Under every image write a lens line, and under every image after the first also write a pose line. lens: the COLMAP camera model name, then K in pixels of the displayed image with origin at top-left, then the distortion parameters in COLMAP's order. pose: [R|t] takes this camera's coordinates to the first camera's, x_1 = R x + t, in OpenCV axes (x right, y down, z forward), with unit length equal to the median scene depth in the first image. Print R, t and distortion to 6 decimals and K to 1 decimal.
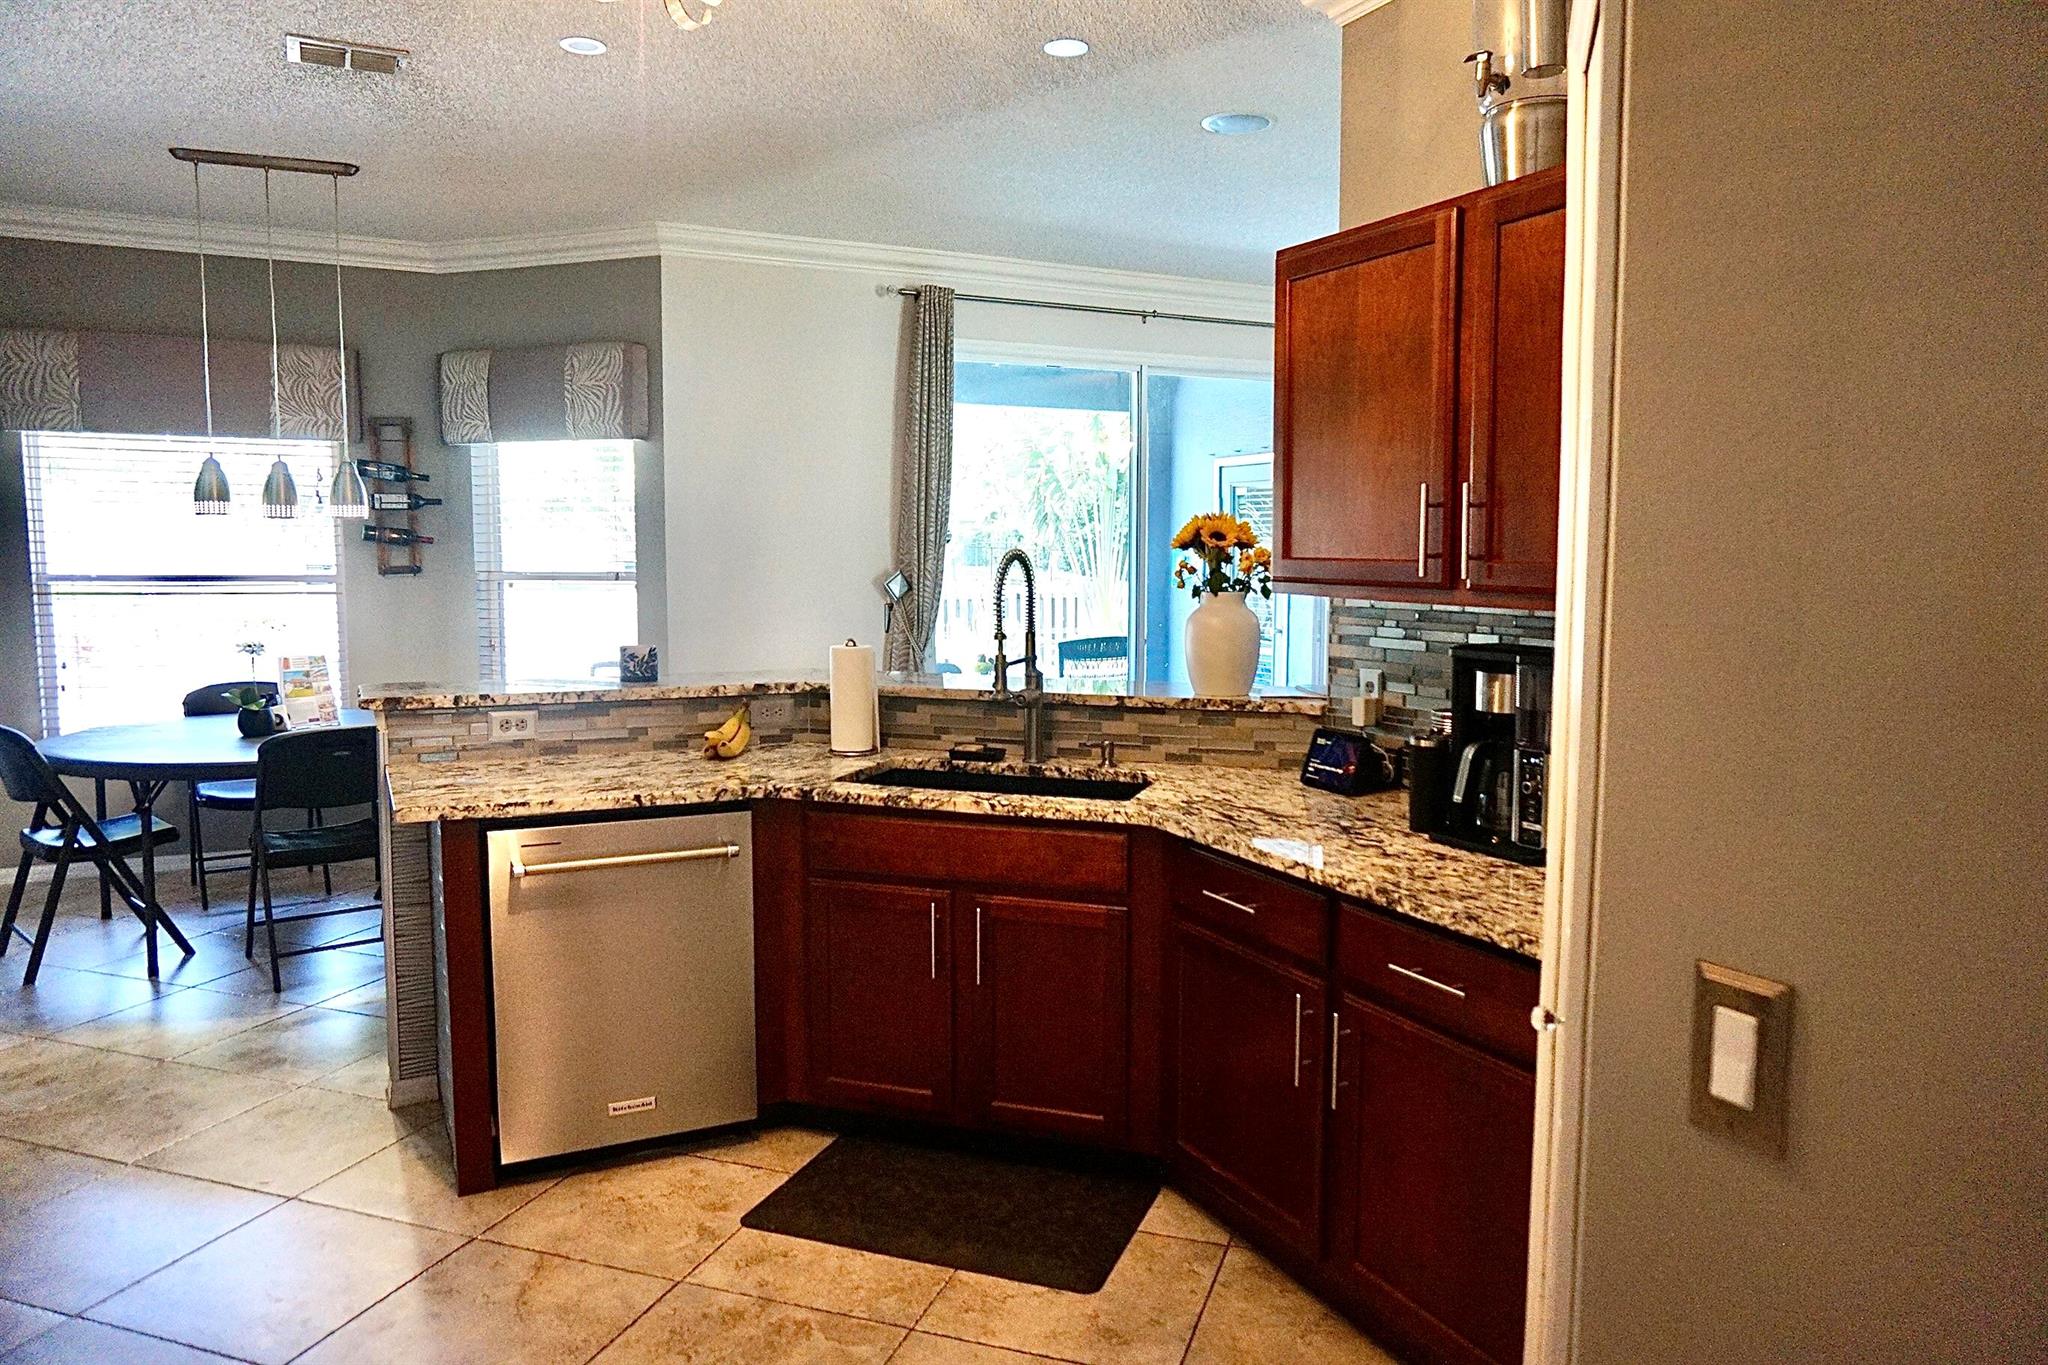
lens RADIAL K [[1426.9, 0, 1030.0], [0, 1426.9, 685.5], [0, 0, 1]] dist [-0.008820, 0.006933]
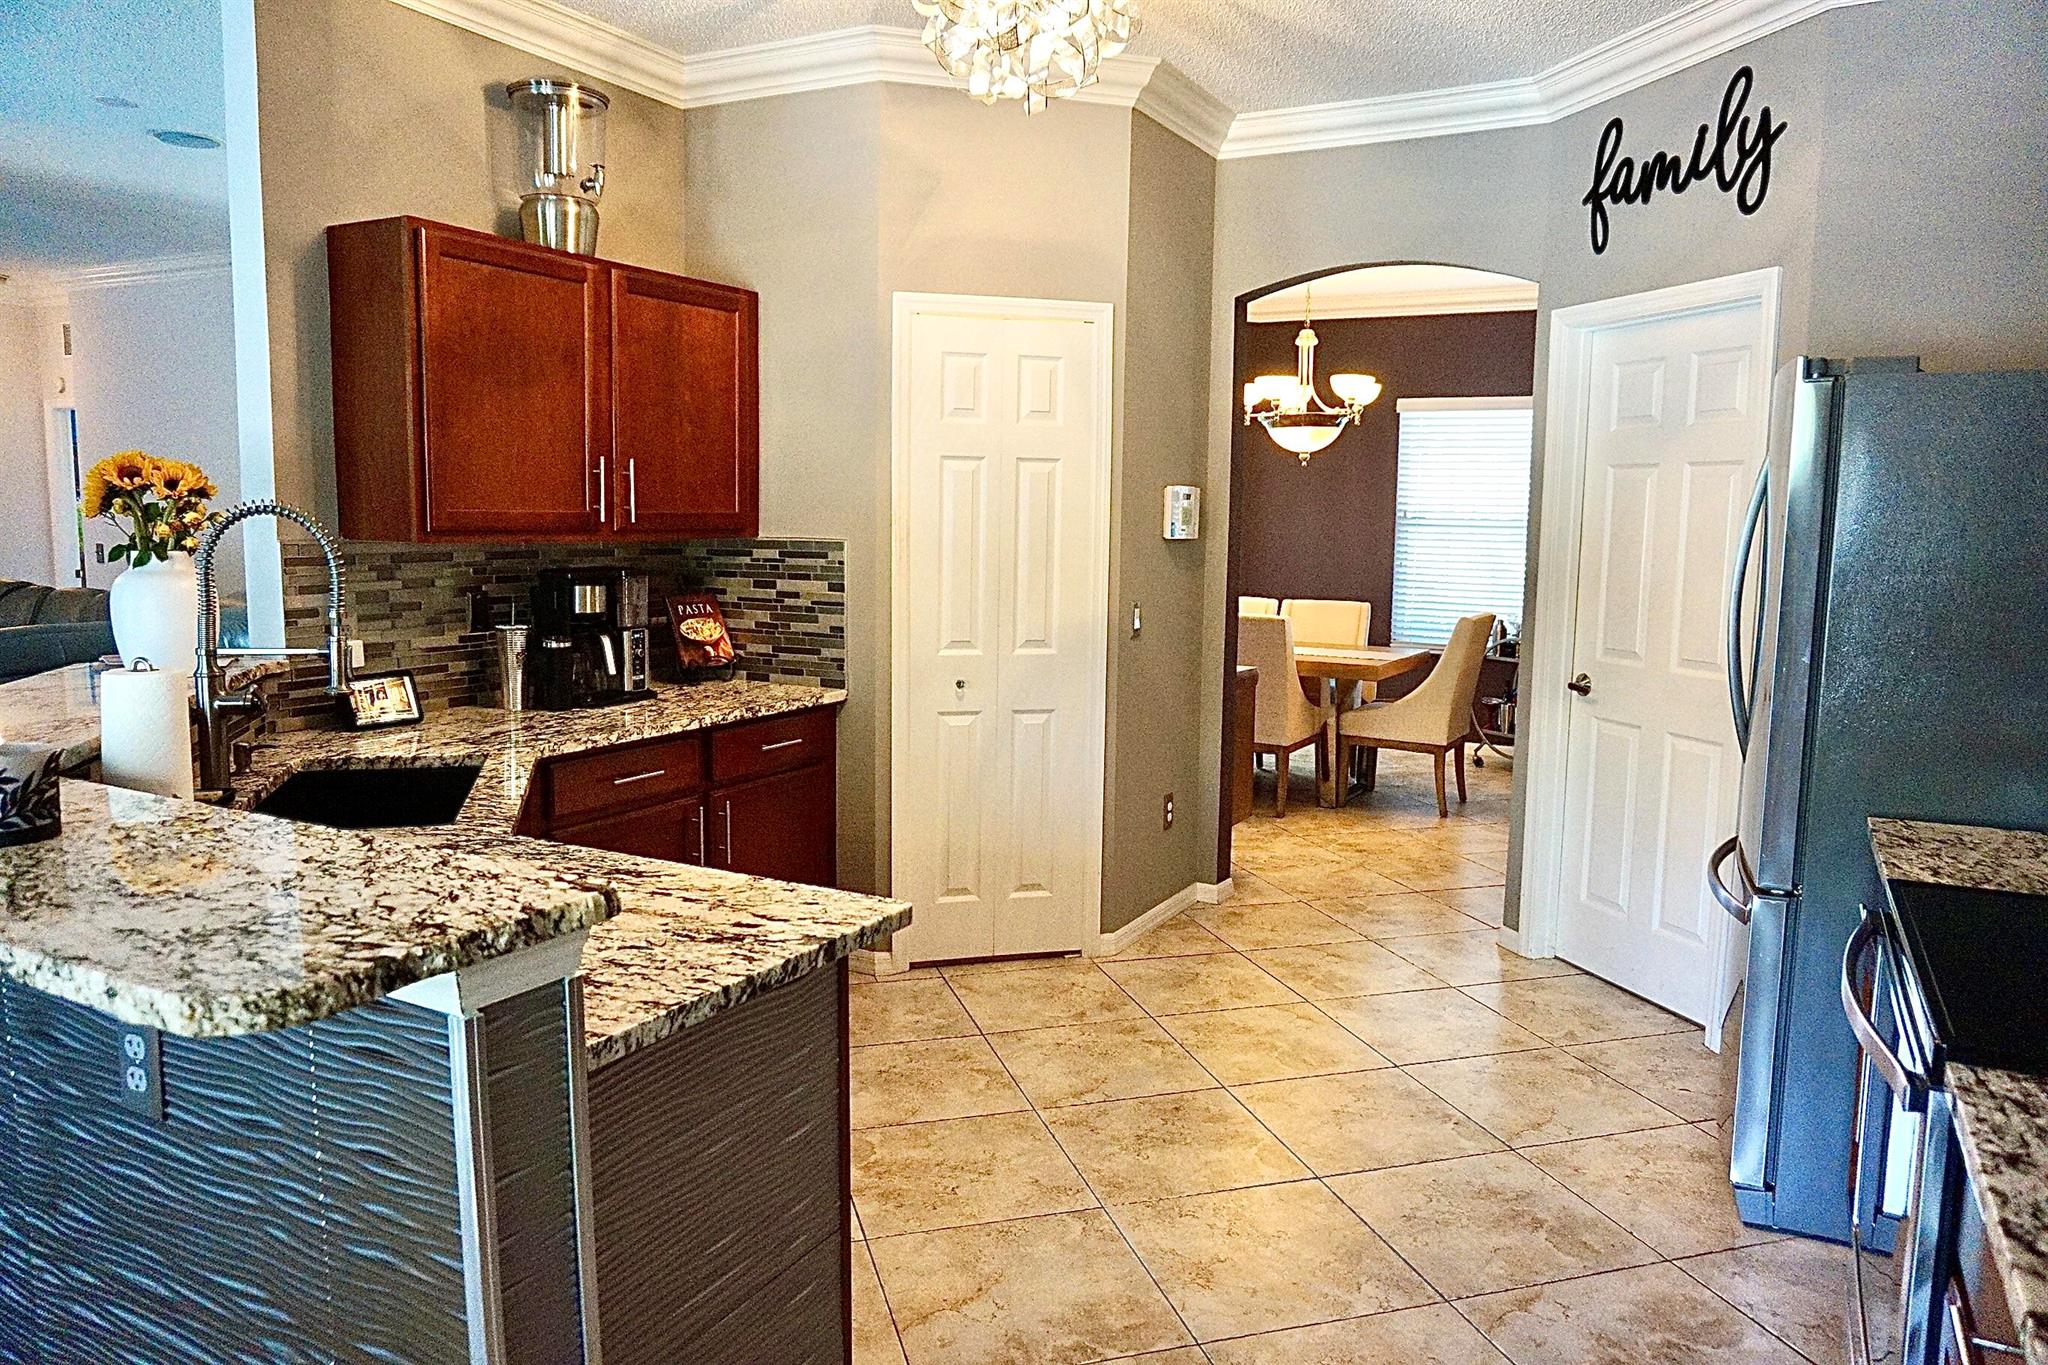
lens RADIAL K [[1406.3, 0, 1016.9], [0, 1406.3, 672.3], [0, 0, 1]] dist [0.004421, 0.003291]
pose [[-0.570153, -0.105600, 0.814724, -0.764292], [0.069158, 0.982015, 0.175681, -0.099666], [-0.818623, 0.156510, -0.552596, 0.998898]]
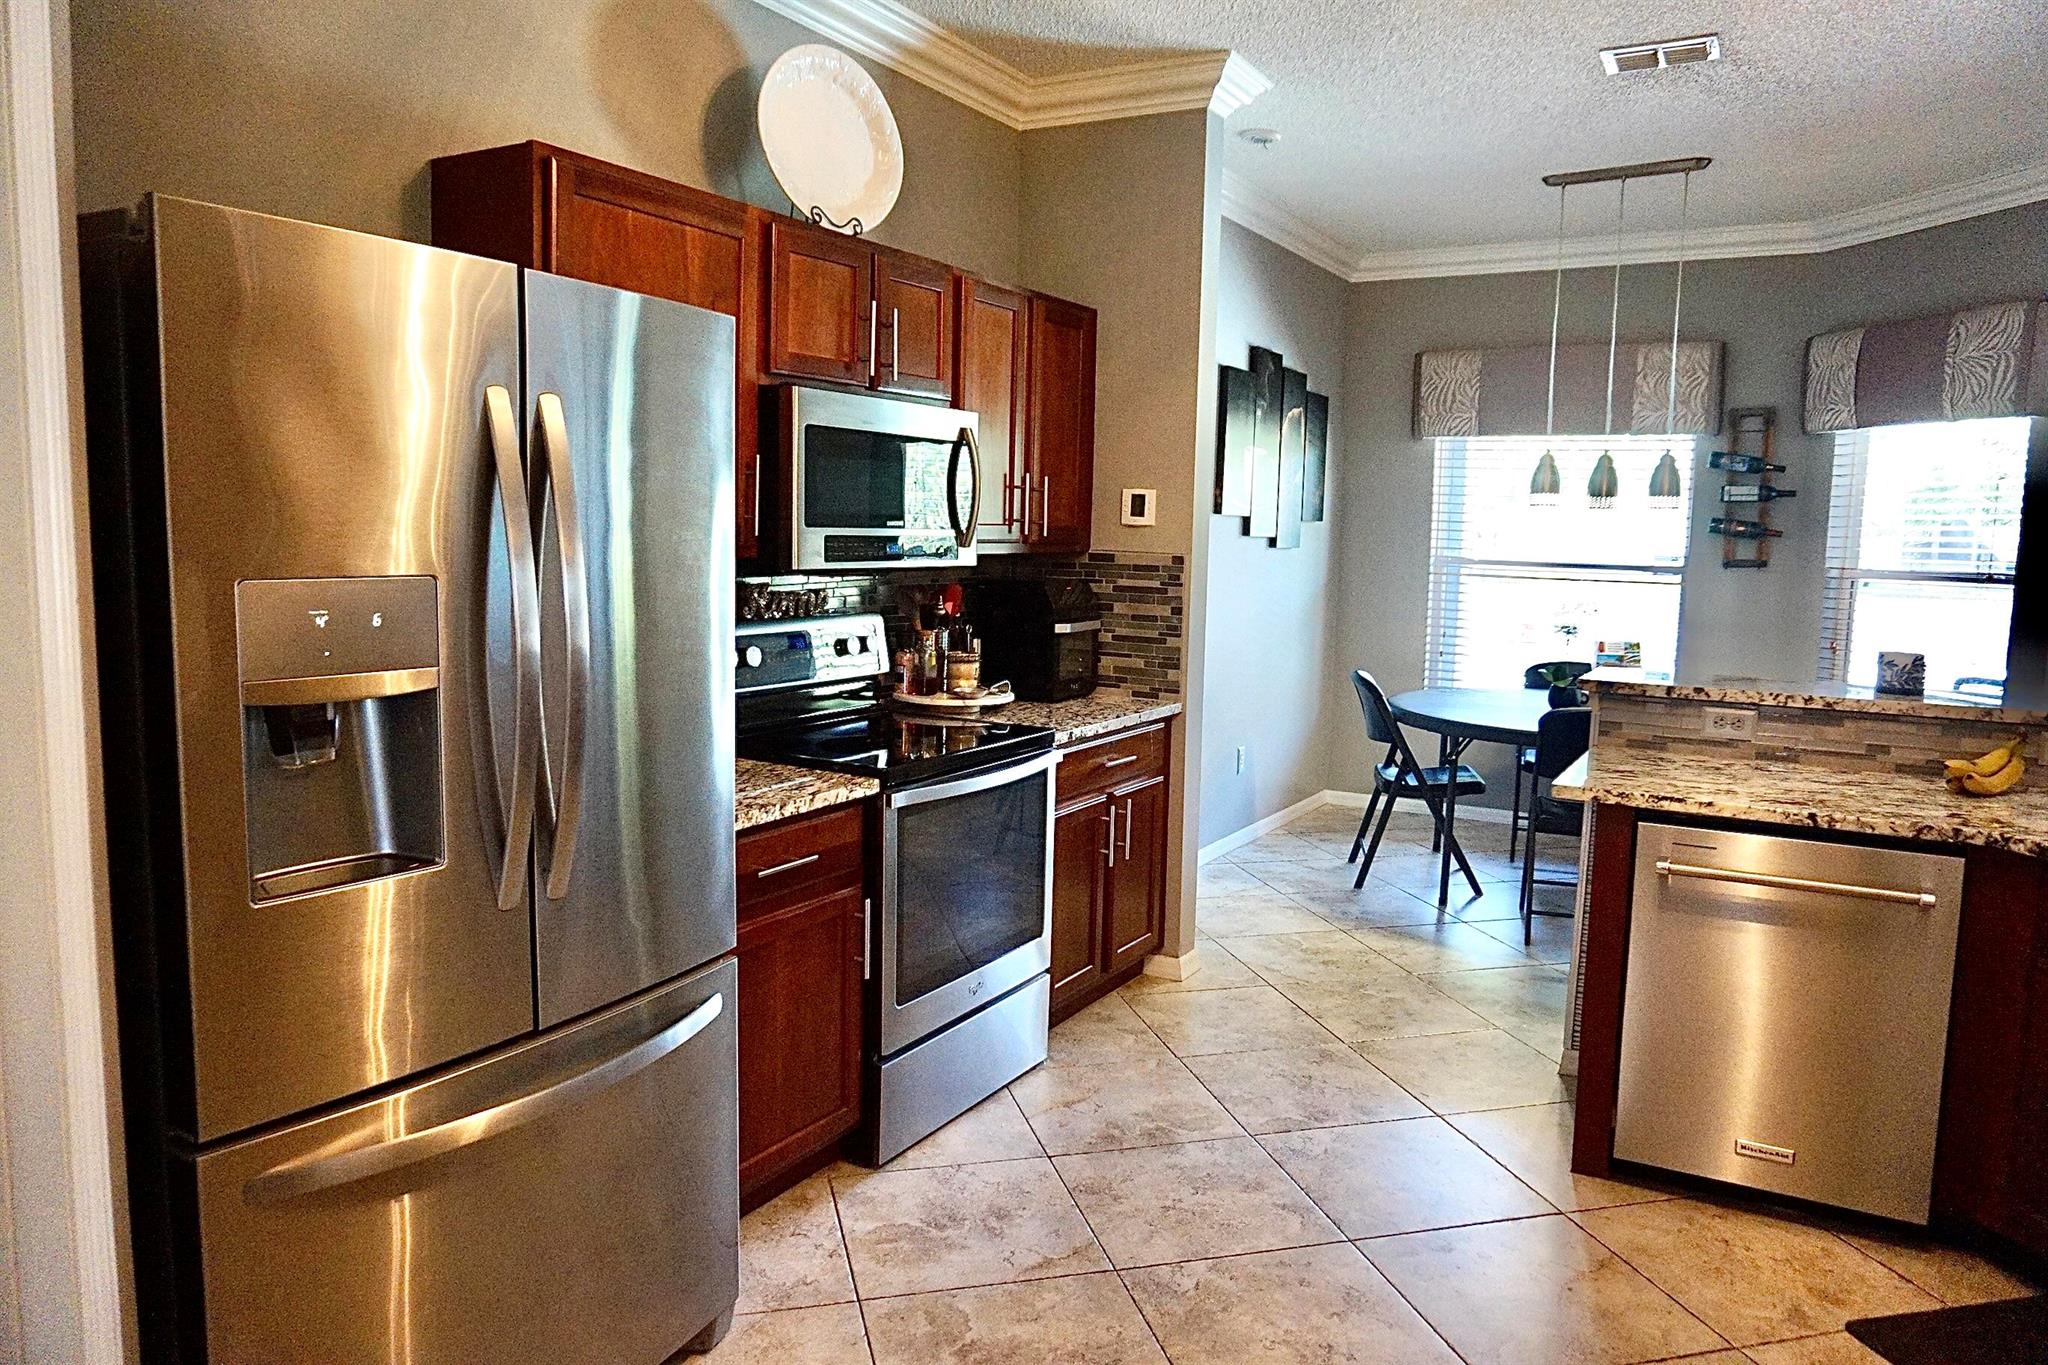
lens RADIAL K [[1426.9, 0, 1030.0], [0, 1426.9, 685.5], [0, 0, 1]] dist [-0.008820, 0.006933]
pose [[0.545394, 0.098455, -0.832377, 0.163355], [-0.099195, 0.993680, 0.052539, -0.000883], [0.832289, 0.053913, 0.551714, 0.080656]]
